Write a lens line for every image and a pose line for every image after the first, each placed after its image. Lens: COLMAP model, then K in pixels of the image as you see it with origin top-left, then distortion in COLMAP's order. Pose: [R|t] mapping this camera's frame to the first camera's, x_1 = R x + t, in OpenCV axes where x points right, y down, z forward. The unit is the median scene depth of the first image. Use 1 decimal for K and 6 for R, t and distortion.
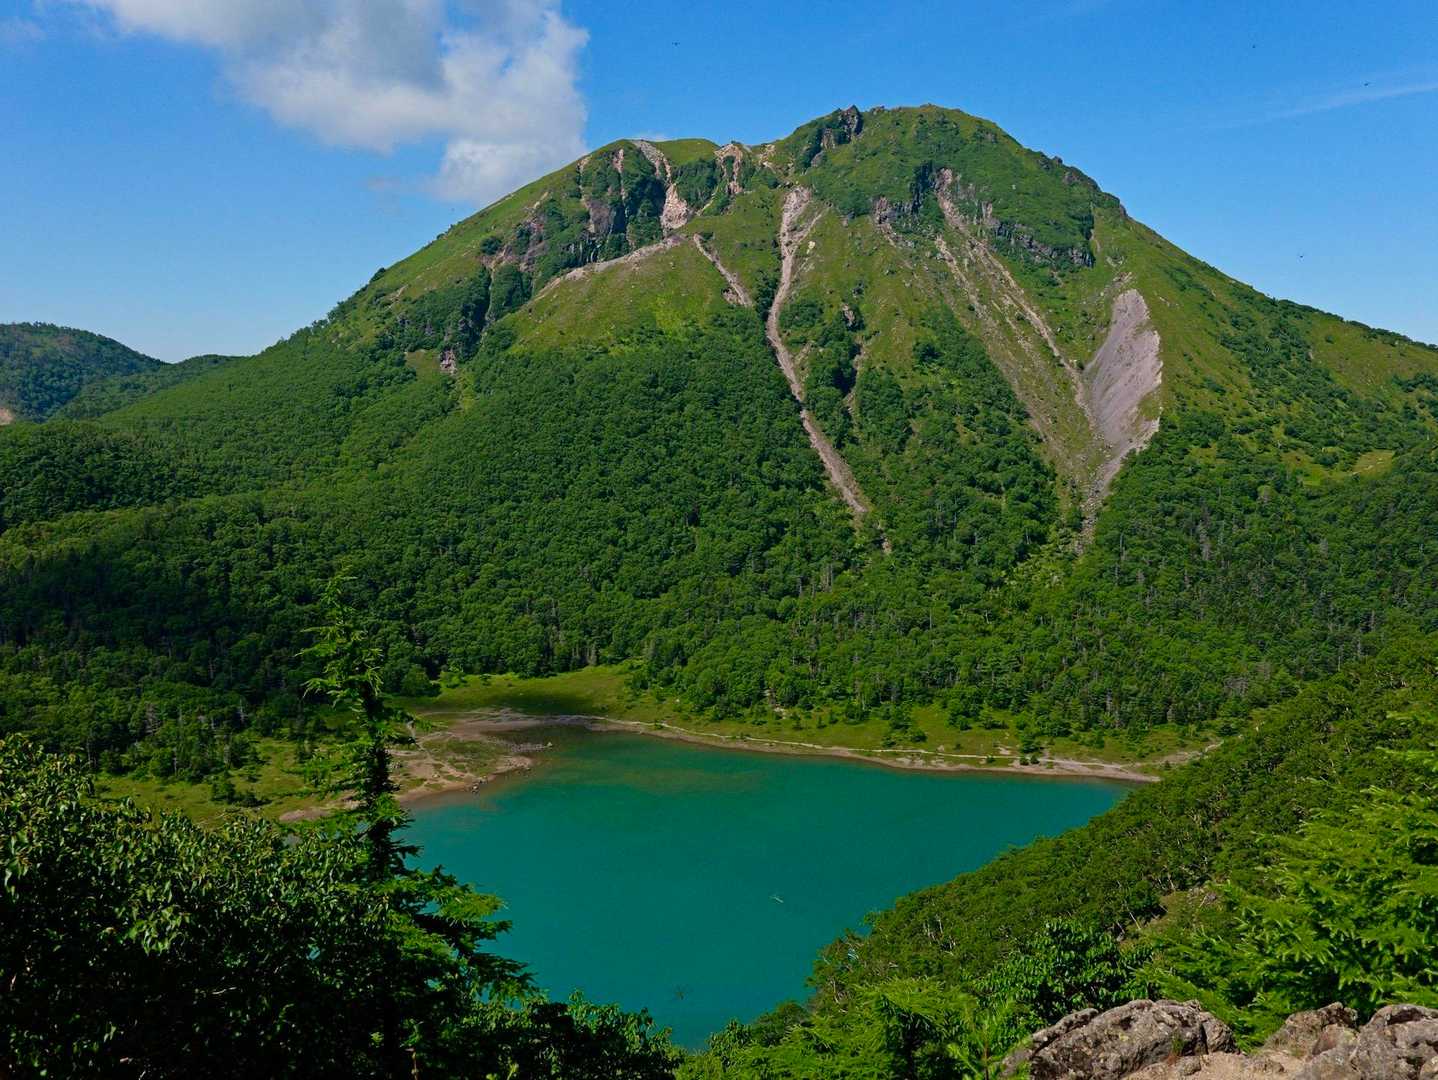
lens RADIAL K [[1312.3, 0, 719.0], [0, 1312.3, 540.0], [0, 0, 1]] dist [0.005444, 0.008630]
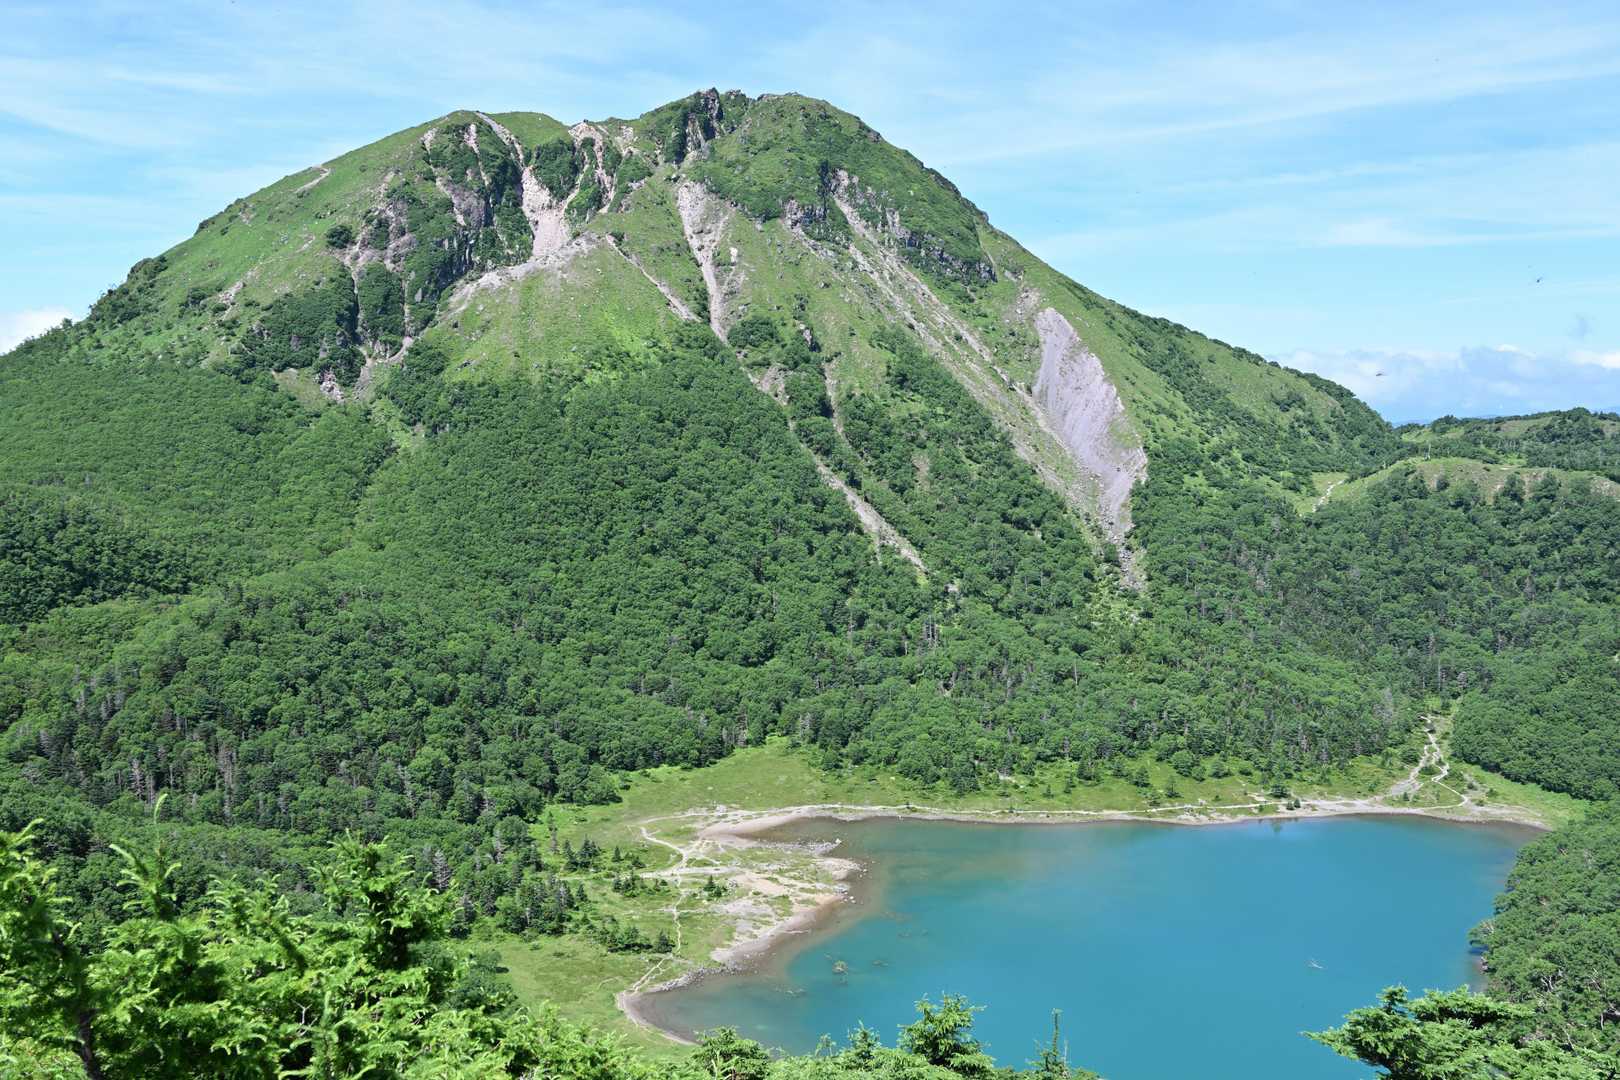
lens RADIAL K [[1552.6, 0, 810.0], [0, 1552.6, 540.0], [0, 0, 1]] dist [0.008898, -0.007544]
pose [[0.924781, -0.039830, 0.378409, -0.283855], [0.040701, 0.999155, 0.005700, -0.031599], [-0.378316, 0.010130, 0.925621, 0.002618]]
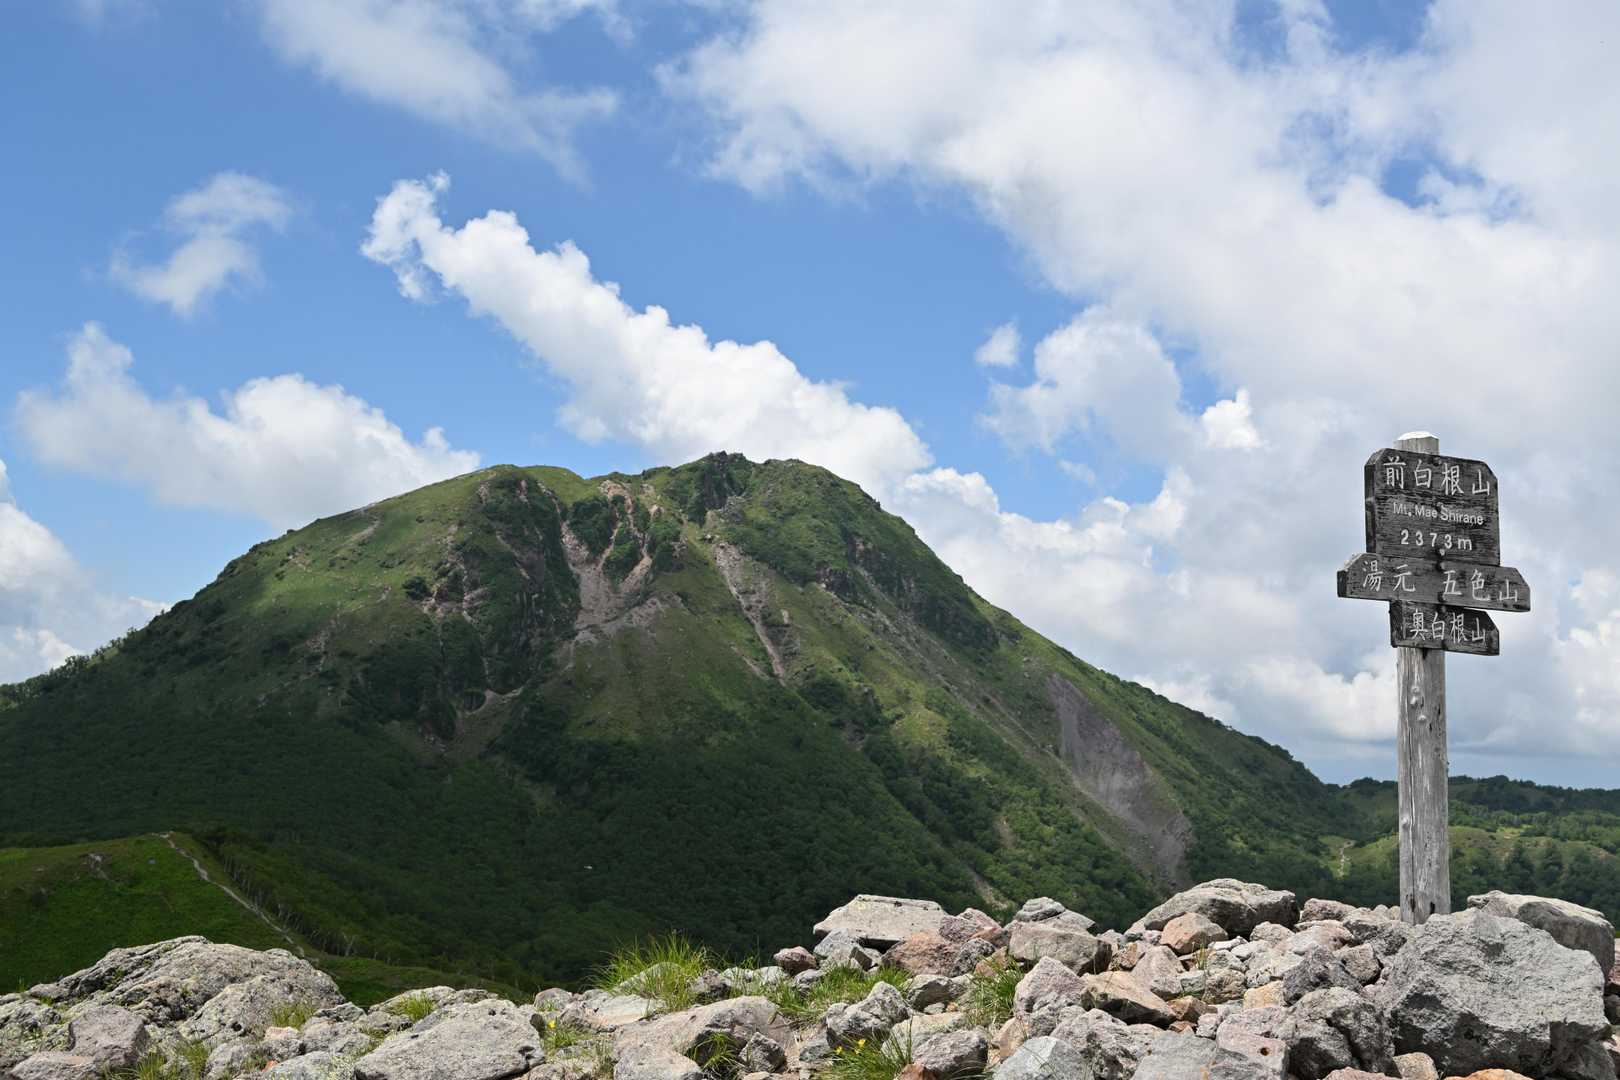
lens RADIAL K [[1676.7, 0, 810.0], [0, 1676.7, 540.0], [0, 0, 1]] dist [0.015685, -0.001236]
pose [[0.841917, 0.074796, 0.534398, -0.544795], [0.031531, 0.981835, -0.187096, -0.051175], [-0.538685, 0.174370, 0.824266, -0.002455]]
